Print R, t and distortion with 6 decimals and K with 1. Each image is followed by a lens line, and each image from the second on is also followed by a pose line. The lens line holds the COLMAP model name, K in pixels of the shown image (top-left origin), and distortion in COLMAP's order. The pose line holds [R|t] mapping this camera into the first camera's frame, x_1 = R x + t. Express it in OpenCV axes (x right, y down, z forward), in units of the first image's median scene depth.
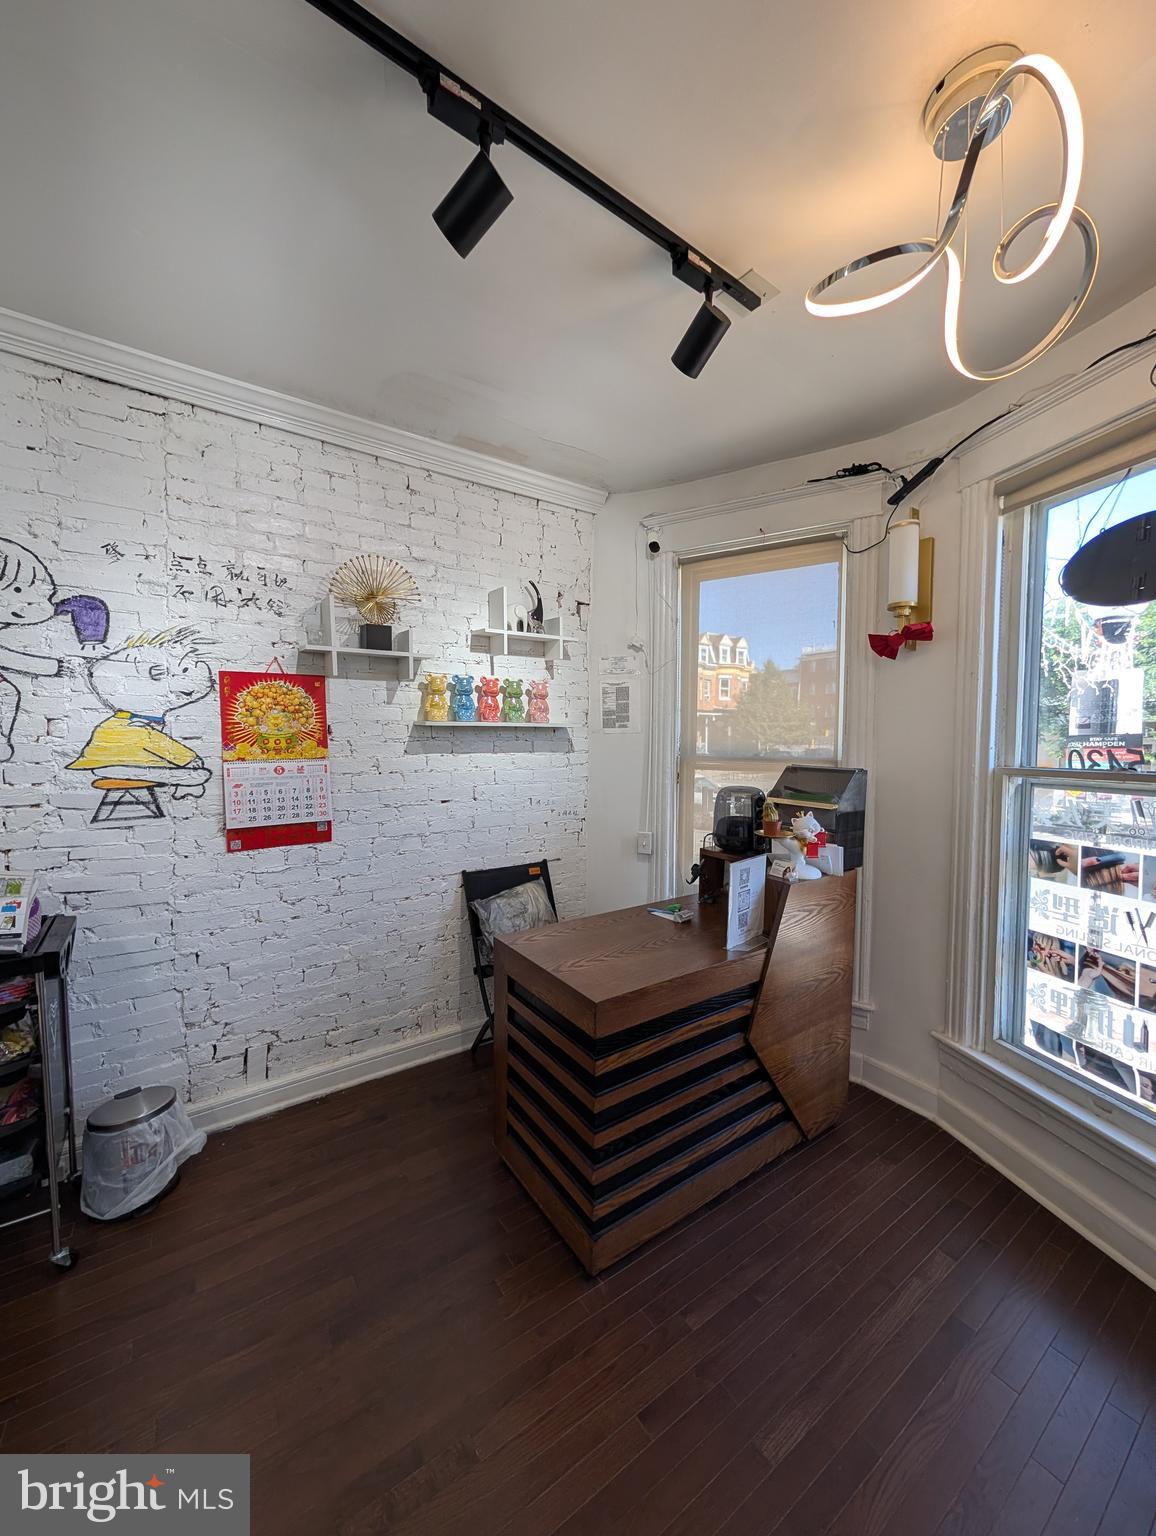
lens RADIAL K [[579.0, 0, 577.7], [0, 579.0, 770.6], [0, 0, 1]] dist [-0.000326, 0.000263]
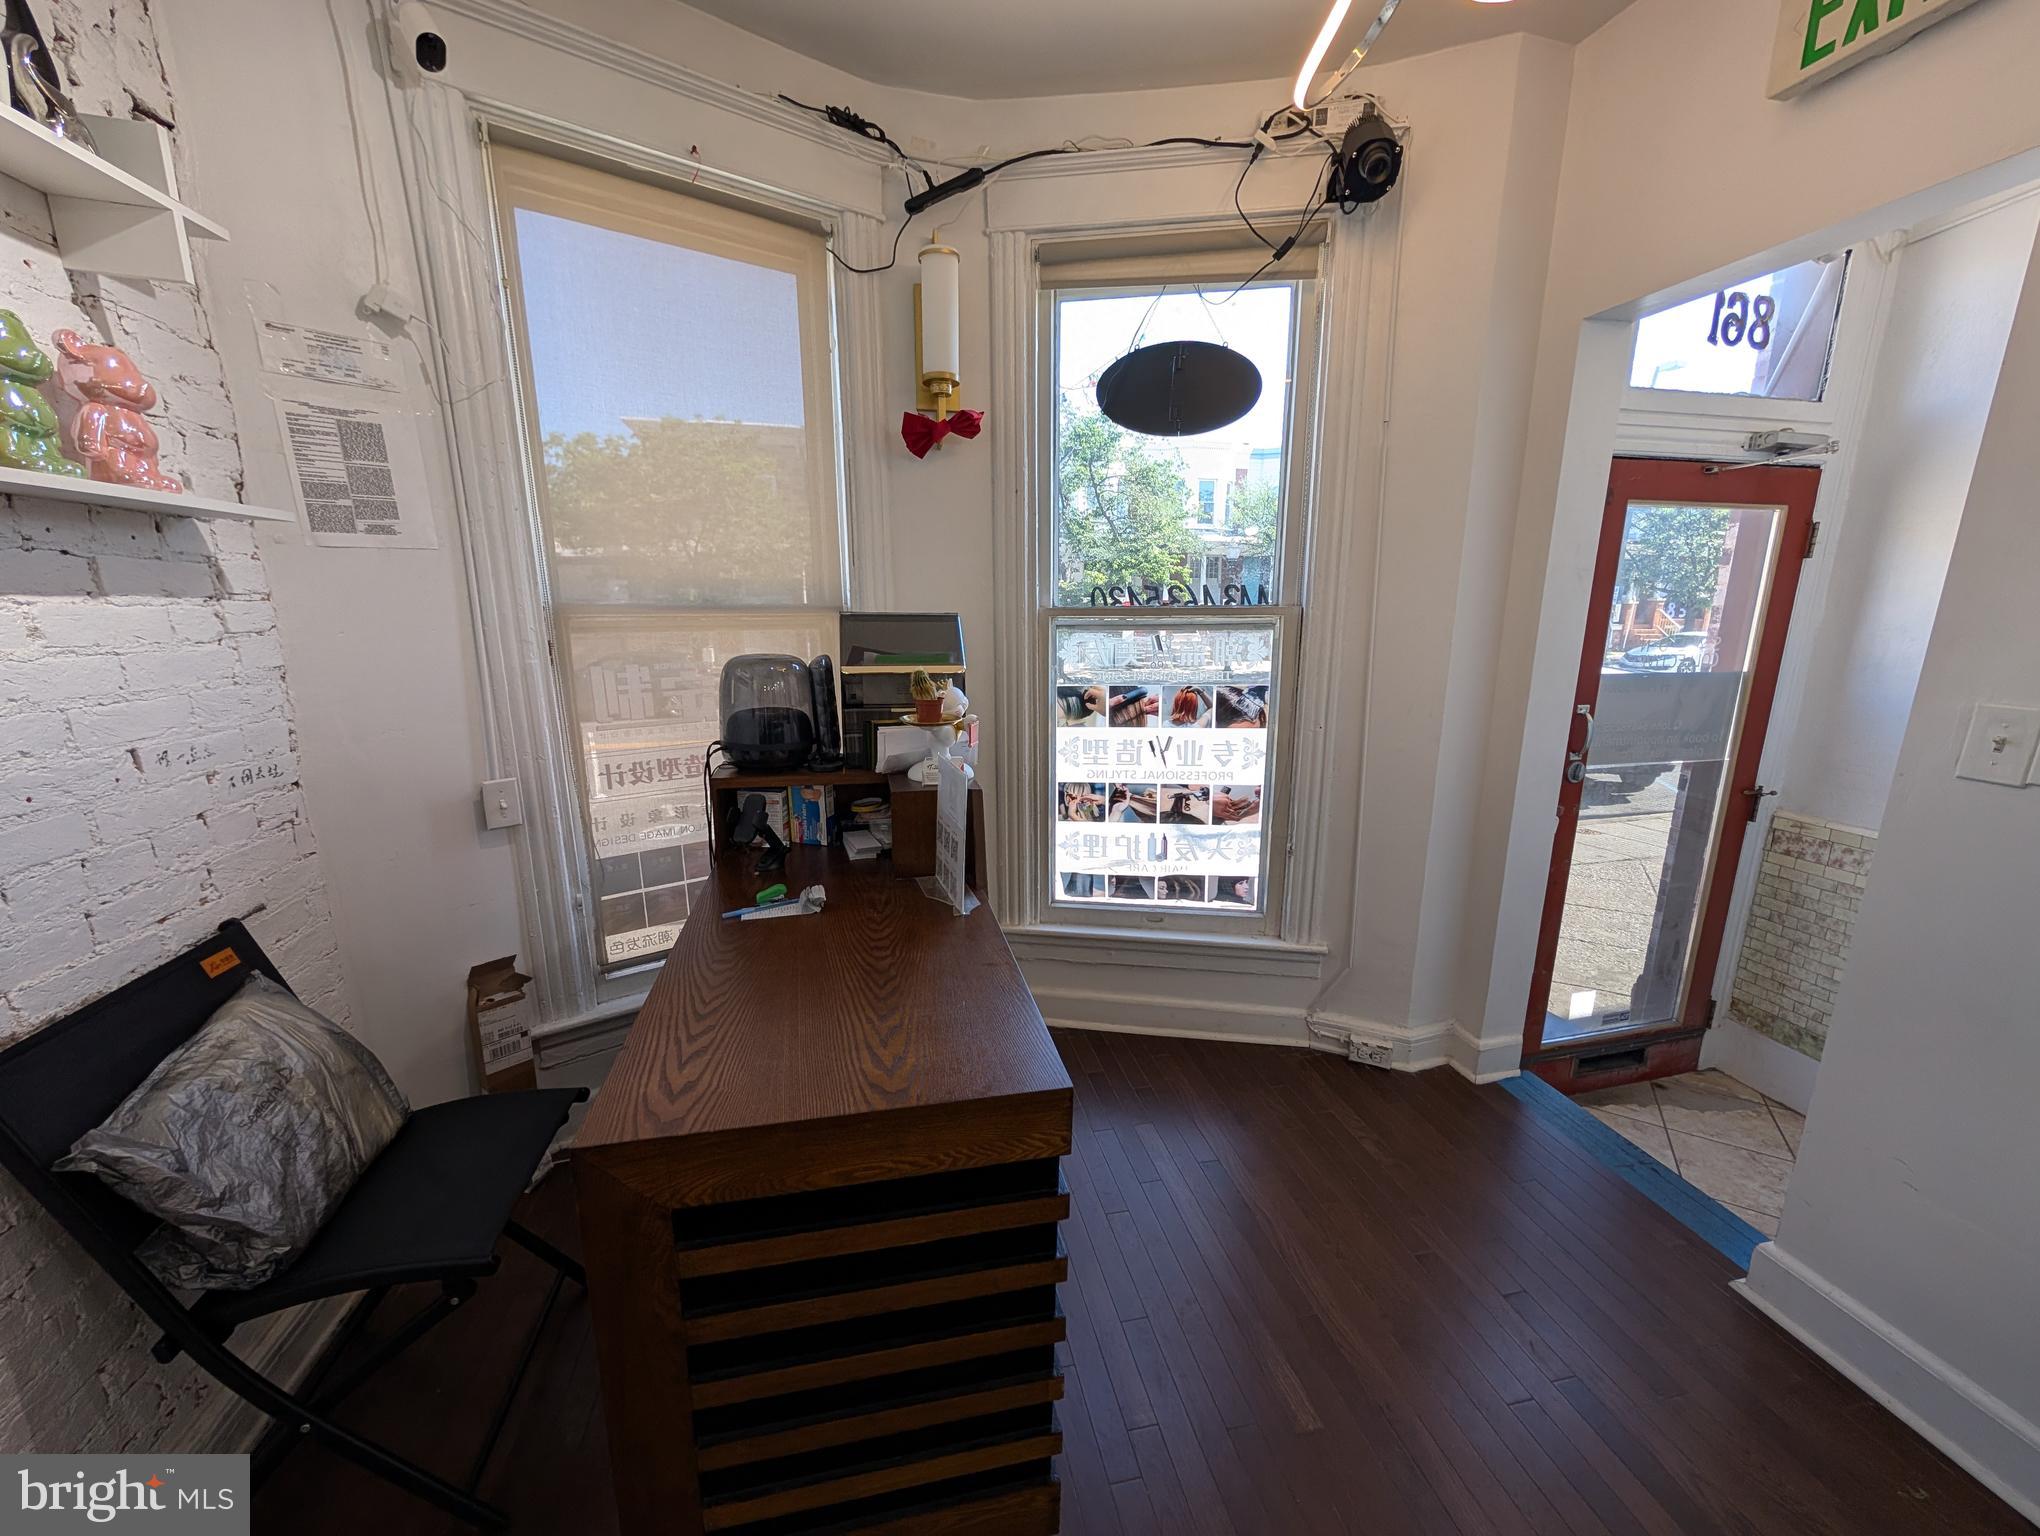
lens RADIAL K [[769.0, 0, 1015.5], [0, 769.0, 774.7], [0, 0, 1]] dist [-0.000326, 0.000263]
pose [[0.386424, -0.206391, 0.898932, -0.374929], [0.050571, 0.977916, 0.202787, 0.002847], [-0.920934, -0.032902, 0.388327, 0.572129]]
